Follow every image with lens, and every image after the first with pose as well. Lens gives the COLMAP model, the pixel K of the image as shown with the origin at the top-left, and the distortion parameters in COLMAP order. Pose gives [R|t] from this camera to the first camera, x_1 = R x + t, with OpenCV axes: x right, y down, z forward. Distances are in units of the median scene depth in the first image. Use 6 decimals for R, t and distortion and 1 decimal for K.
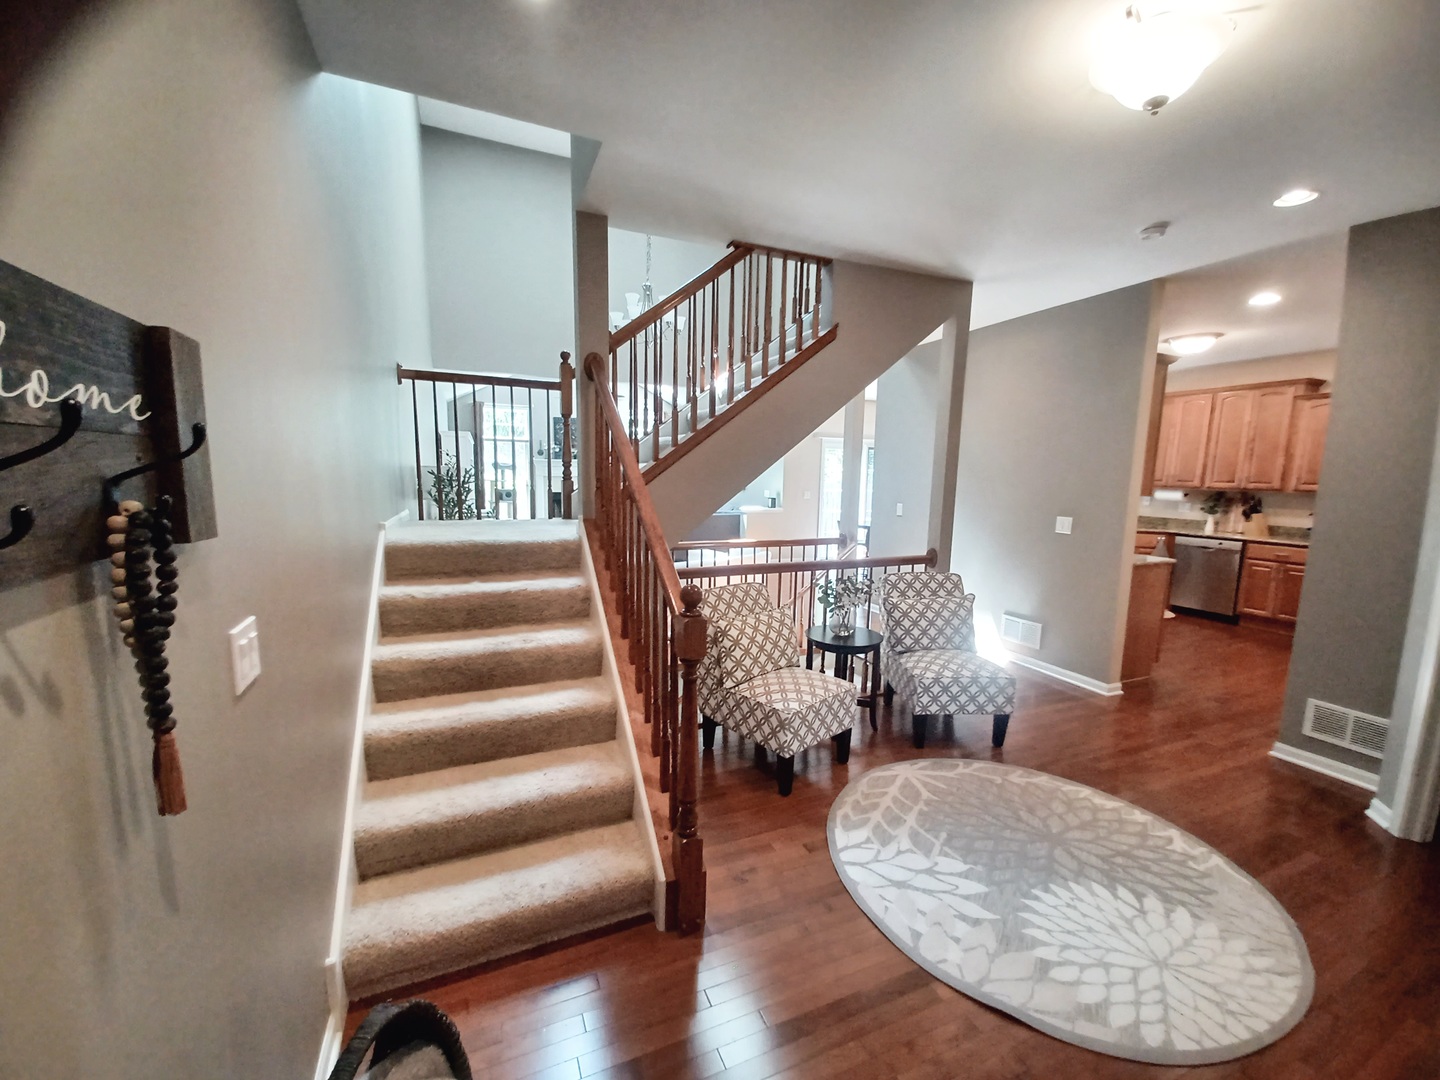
lens RADIAL K [[572.6, 0, 715.6], [0, 572.6, 551.6], [0, 0, 1]] dist [0.001163, 0.000016]
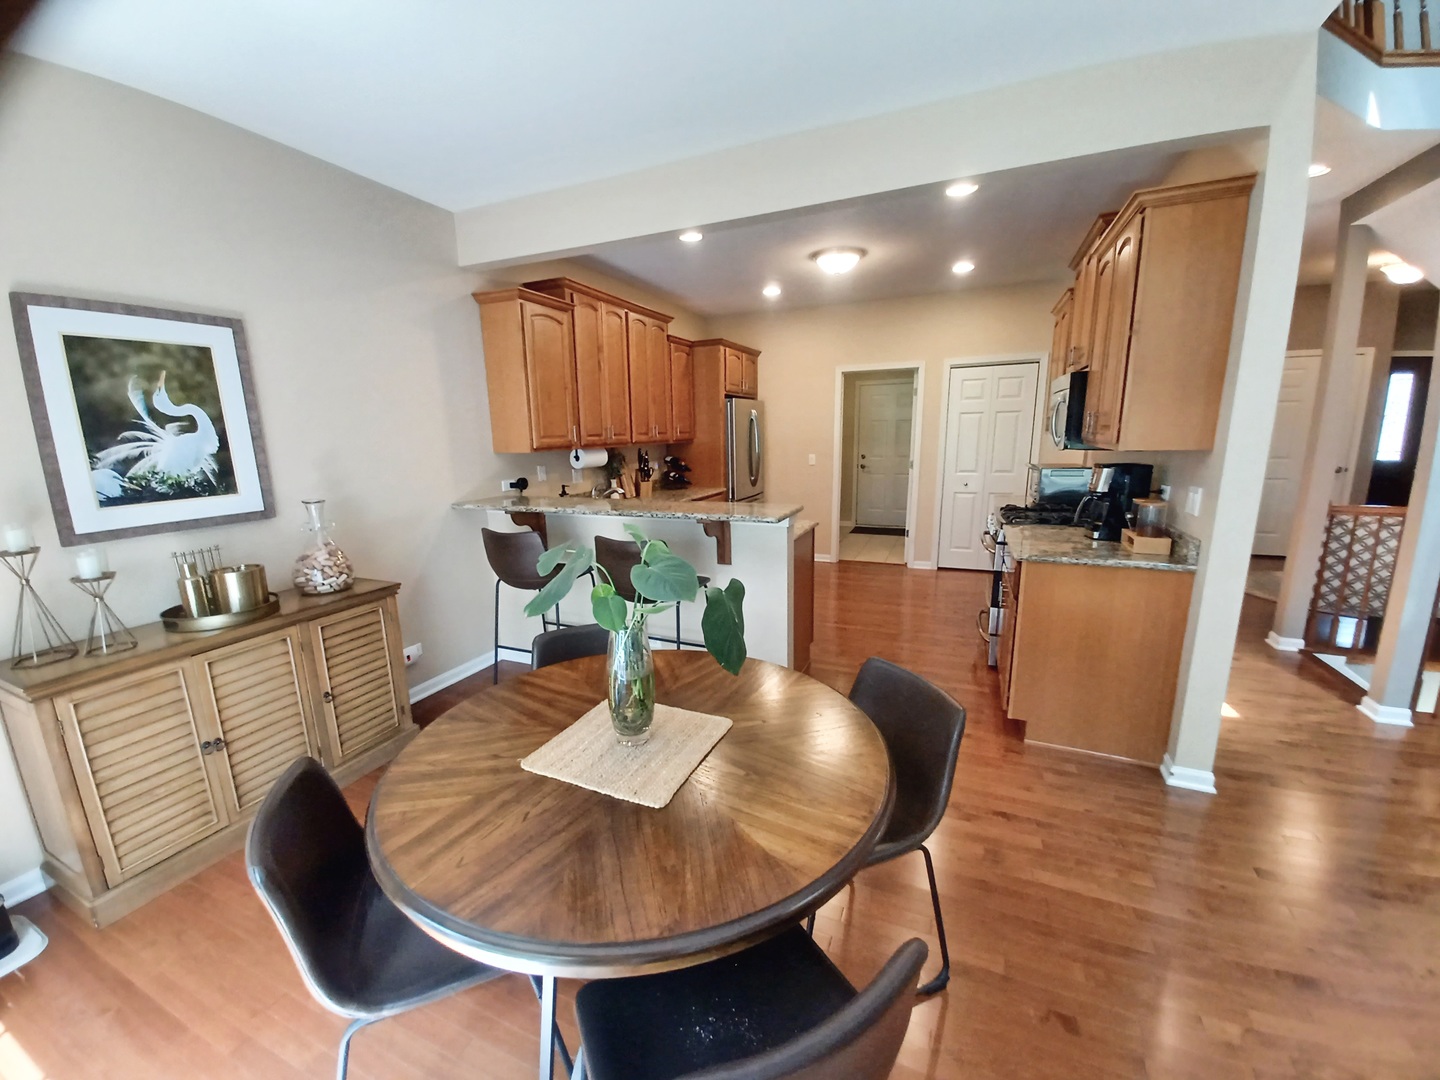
lens RADIAL K [[564.0, 0, 714.1], [0, 564.0, 547.6], [0, 0, 1]] dist [0.010310, -0.013851]
pose [[-0.686186, -0.148703, 0.712064, 0.252726], [0.111545, 0.945796, 0.305005, -0.197826], [-0.718823, 0.288717, -0.632405, 1.451125]]
